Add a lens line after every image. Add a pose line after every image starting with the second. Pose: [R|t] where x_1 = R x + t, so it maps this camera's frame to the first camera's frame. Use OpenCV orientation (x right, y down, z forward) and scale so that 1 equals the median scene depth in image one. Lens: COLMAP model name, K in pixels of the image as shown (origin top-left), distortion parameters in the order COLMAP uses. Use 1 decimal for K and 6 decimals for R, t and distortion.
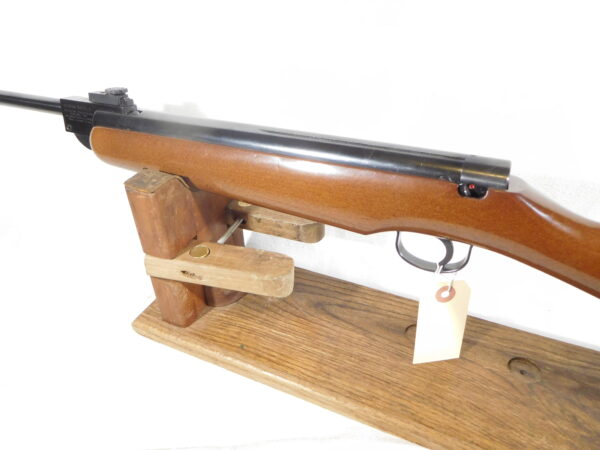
lens RADIAL K [[445.5, 0, 300.8], [0, 445.5, 223.3], [0, 0, 1]] dist [-0.018670, 0.000719]
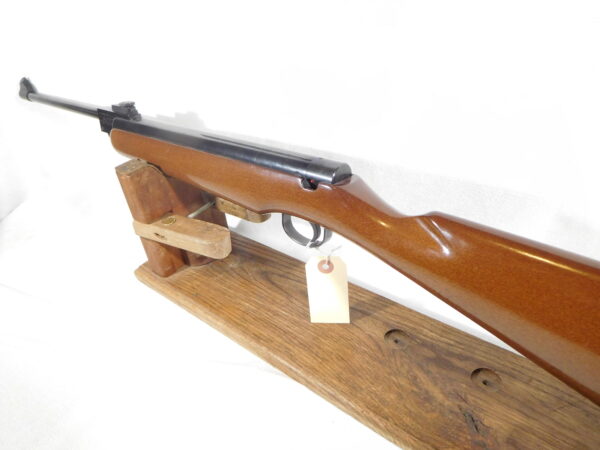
lens RADIAL K [[445.5, 0, 300.5], [0, 445.5, 225.1], [0, 0, 1]] dist [-0.018670, 0.000719]
pose [[0.965054, 0.080880, -0.249256, 0.510463], [-0.081318, 0.996651, 0.008555, 0.031608], [0.249113, 0.012013, 0.968400, -0.235946]]
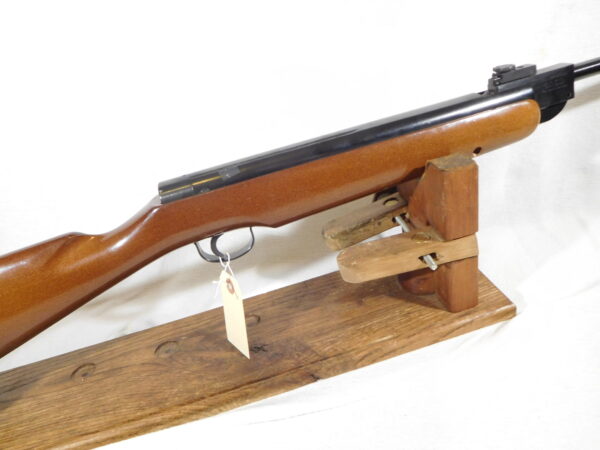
lens RADIAL K [[445.5, 0, 299.4], [0, 445.5, 223.4], [0, 0, 1]] dist [-0.018670, 0.000719]
pose [[0.782816, -0.401082, 0.475743, 0.331382], [0.486185, 0.871410, -0.065343, 0.276540], [-0.388359, 0.282451, 0.877154, -0.346164]]
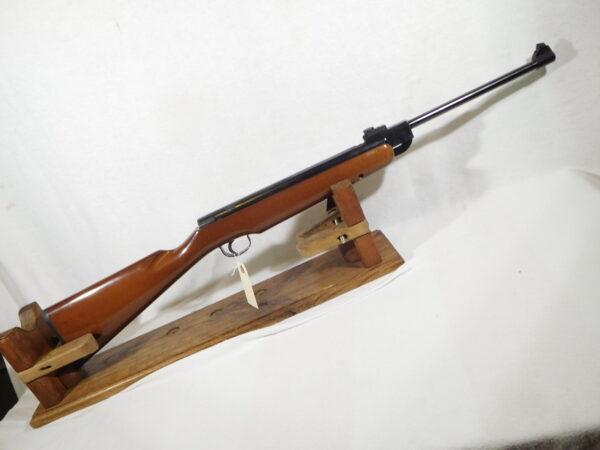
lens RADIAL K [[445.5, 0, 300.0], [0, 445.5, 224.8], [0, 0, 1]] dist [-0.018670, 0.000719]
pose [[0.785936, -0.478994, 0.390985, 0.170996], [0.583743, 0.783281, -0.213812, 0.682291], [-0.203836, 0.396277, 0.895218, -1.213603]]
